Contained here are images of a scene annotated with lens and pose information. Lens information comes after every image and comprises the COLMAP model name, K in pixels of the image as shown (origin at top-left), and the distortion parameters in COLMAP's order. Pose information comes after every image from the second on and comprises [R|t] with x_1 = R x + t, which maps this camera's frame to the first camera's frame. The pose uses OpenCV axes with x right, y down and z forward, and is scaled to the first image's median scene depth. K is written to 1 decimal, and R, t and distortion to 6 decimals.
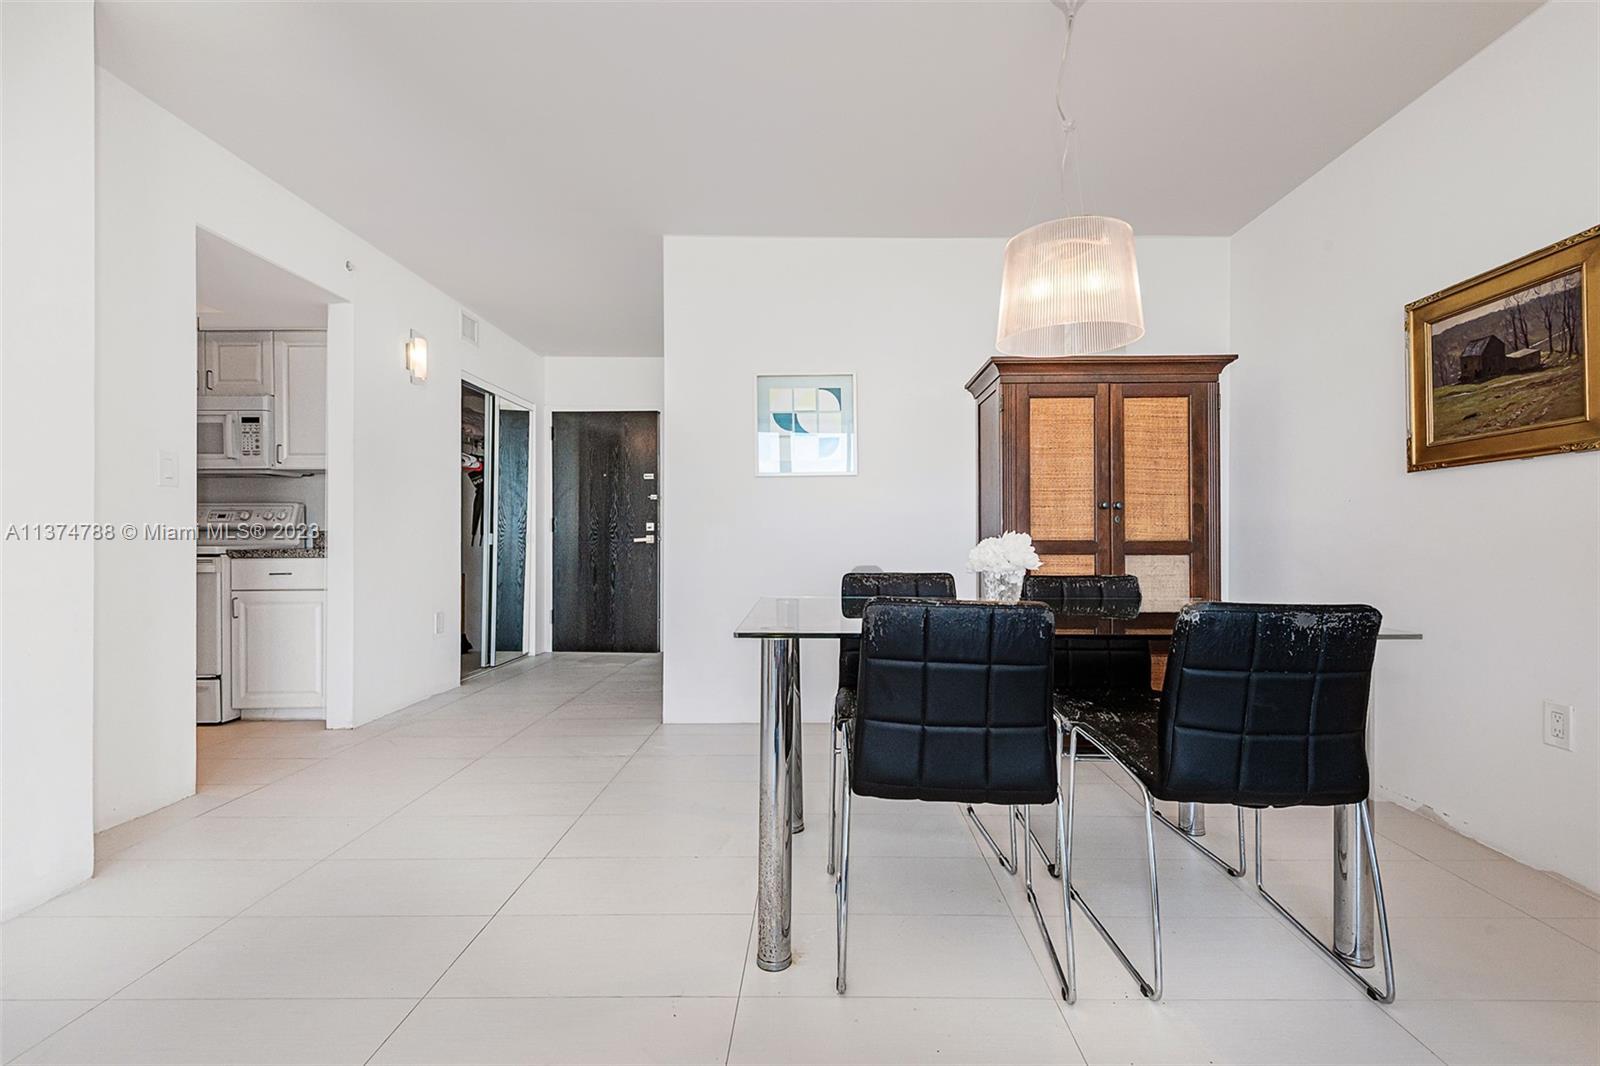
lens RADIAL K [[725.3, 0, 808.2], [0, 725.3, 551.8], [0, 0, 1]] dist [0.026280, -0.011631]
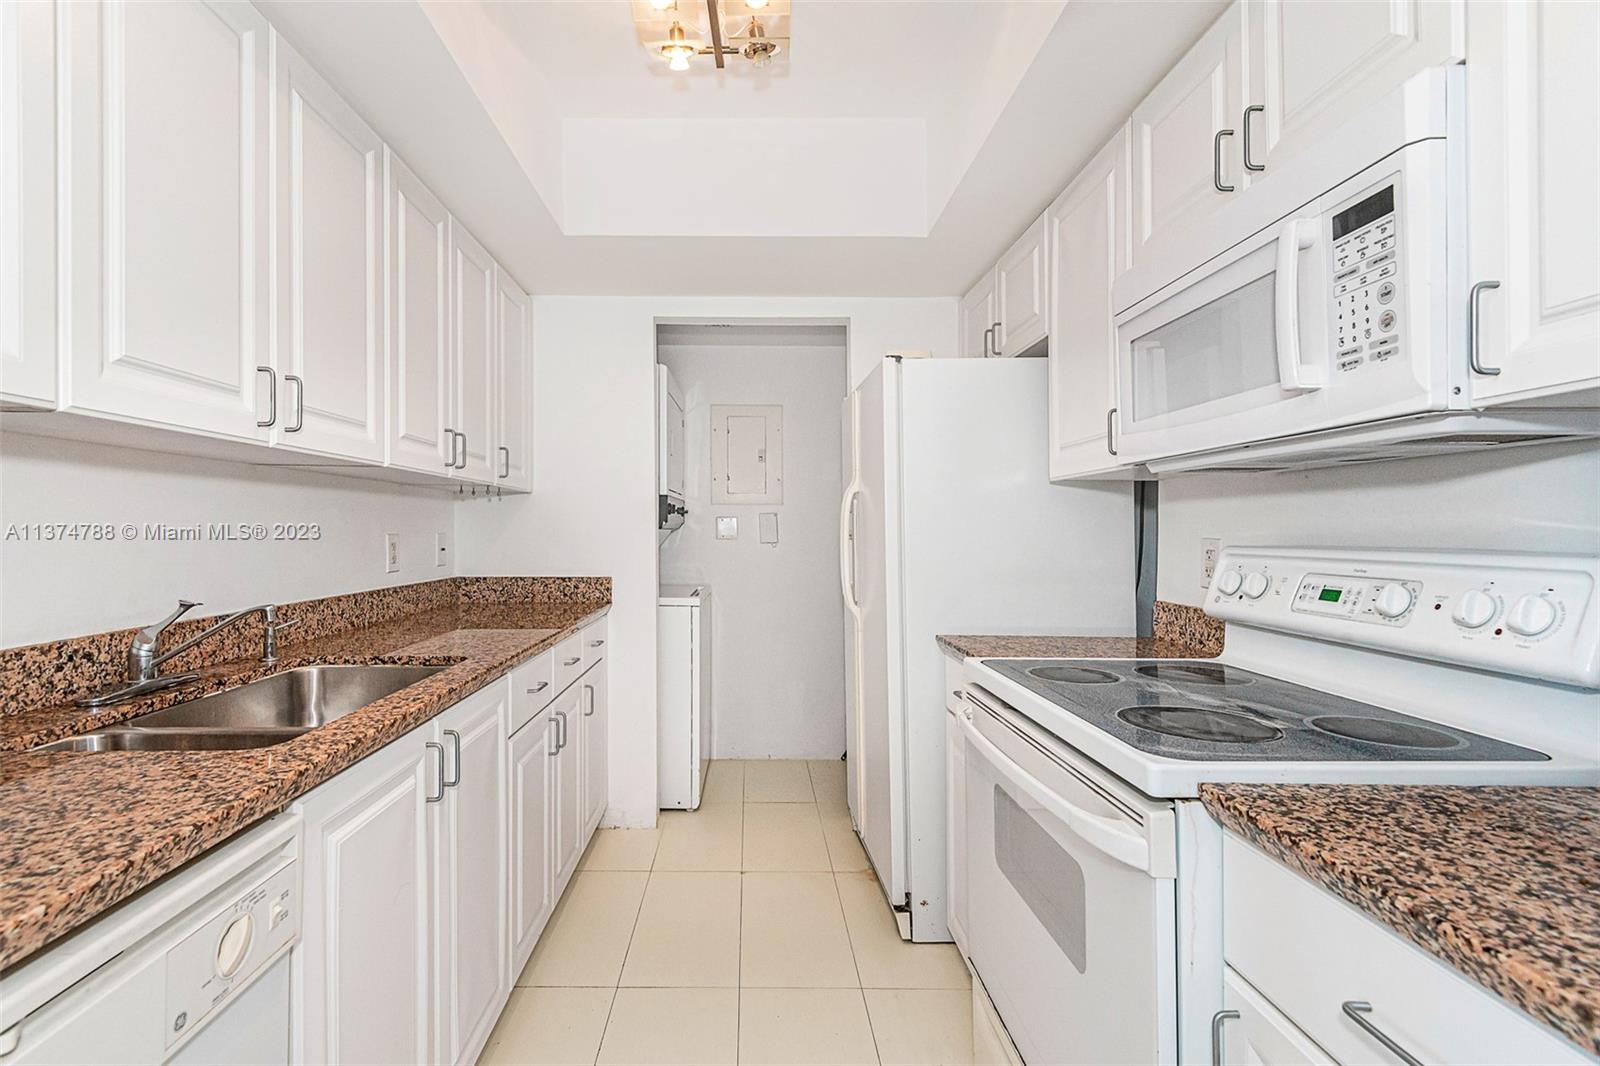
lens RADIAL K [[753.7, 0, 747.3], [0, 753.7, 523.0], [0, 0, 1]] dist [0.010139, -0.004577]
pose [[0.006335, -0.011673, -0.999912, -0.551170], [-0.014785, 0.999821, -0.011766, -0.079269], [0.999871, 0.014858, 0.006161, 0.852605]]
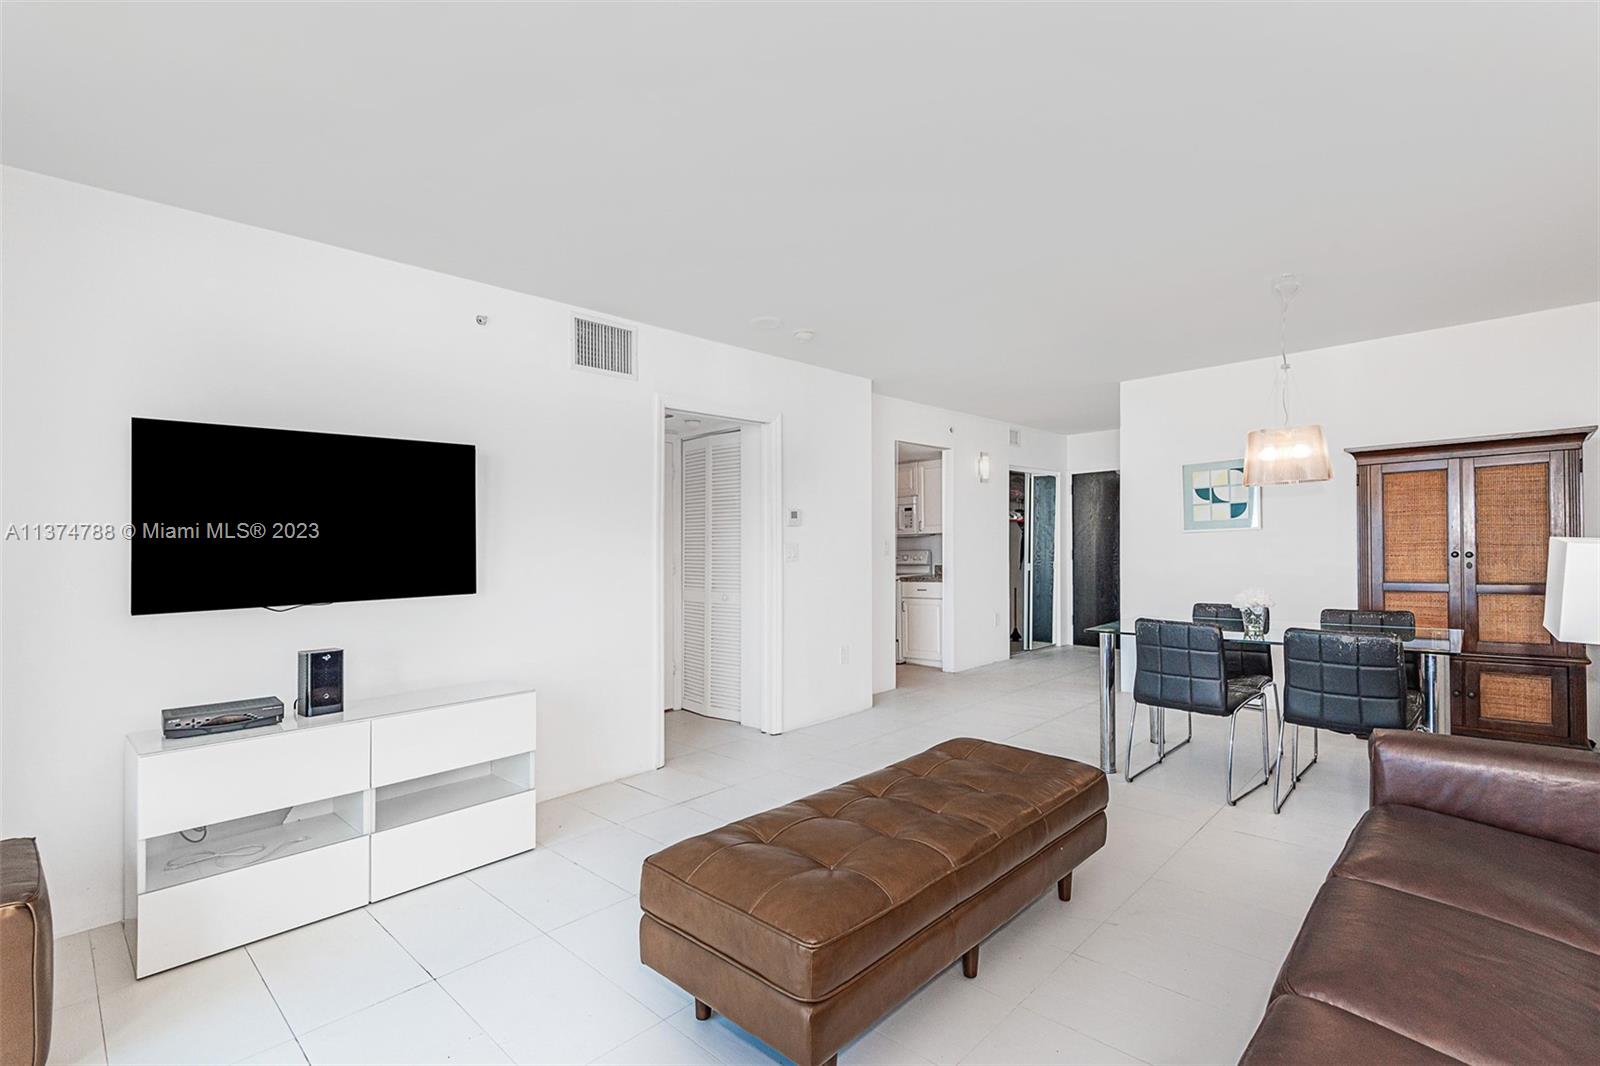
lens RADIAL K [[725.3, 0, 832.5], [0, 725.3, 545.2], [0, 0, 1]] dist [0.026280, -0.011631]
pose [[0.745372, -0.018898, -0.666381, 0.379955], [0.008703, 0.999789, -0.018620, -0.055183], [0.666592, 0.008079, 0.745379, -0.582926]]
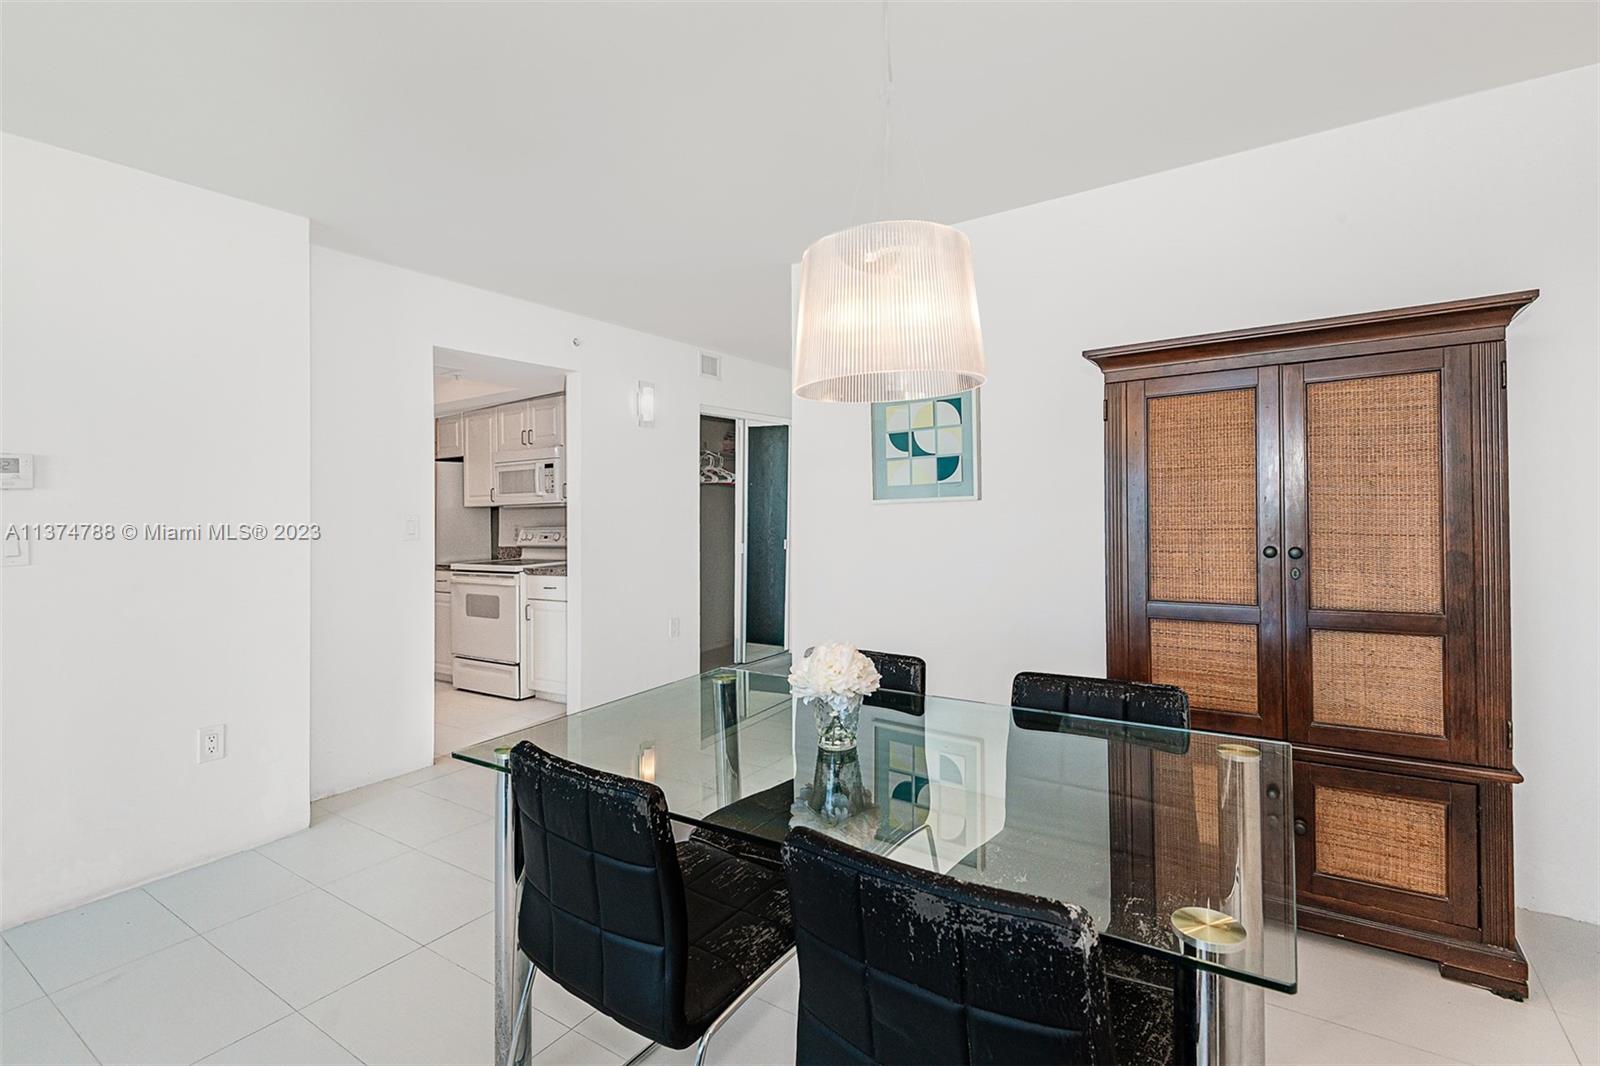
lens RADIAL K [[725.3, 0, 805.4], [0, 725.3, 509.2], [0, 0, 1]] dist [0.026280, -0.011631]
pose [[0.834712, -0.018141, -0.550388, 0.353971], [0.009757, 0.999788, -0.018155, -0.079569], [0.550600, 0.009784, 0.834712, 0.181501]]
